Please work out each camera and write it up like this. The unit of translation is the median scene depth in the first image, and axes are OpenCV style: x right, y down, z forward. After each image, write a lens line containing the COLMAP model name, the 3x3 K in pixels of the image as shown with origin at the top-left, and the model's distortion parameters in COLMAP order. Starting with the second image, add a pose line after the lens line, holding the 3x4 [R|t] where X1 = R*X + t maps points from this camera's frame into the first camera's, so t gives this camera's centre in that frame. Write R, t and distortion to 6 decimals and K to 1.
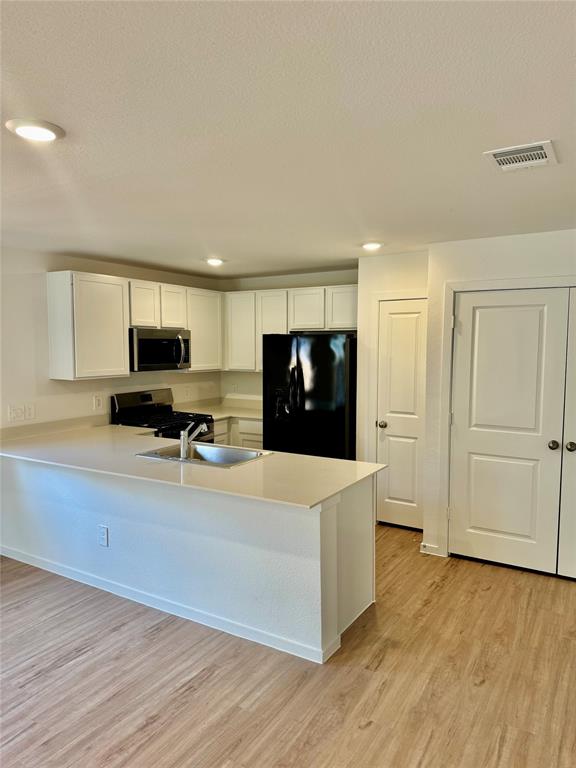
lens RADIAL K [[544.2, 0, 287.0], [0, 544.2, 383.7], [0, 0, 1]] dist [-0.000123, -0.014762]
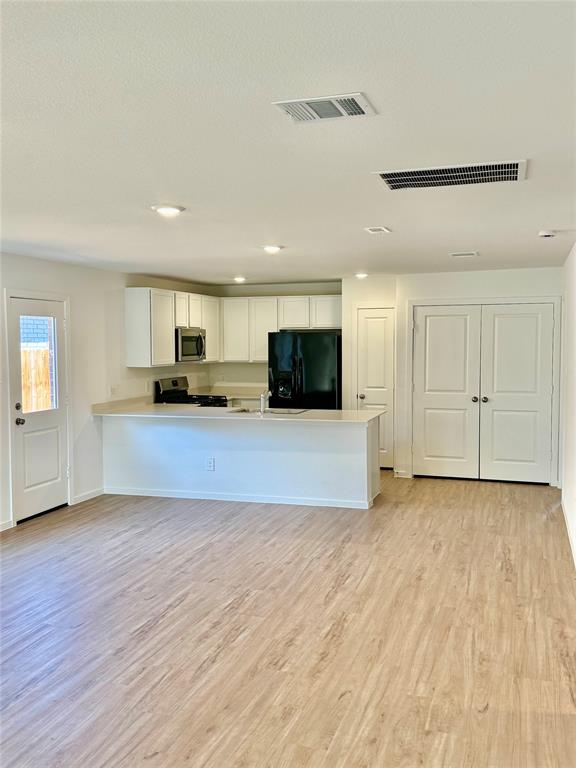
lens RADIAL K [[742.3, 0, 288.0], [0, 742.3, 382.0], [0, 0, 1]] dist [0.028536, 0.000000]
pose [[0.972739, -0.019318, 0.231099, -0.448782], [0.023155, 0.999635, -0.013901, 0.059426], [-0.230746, 0.018873, 0.972831, -0.821861]]
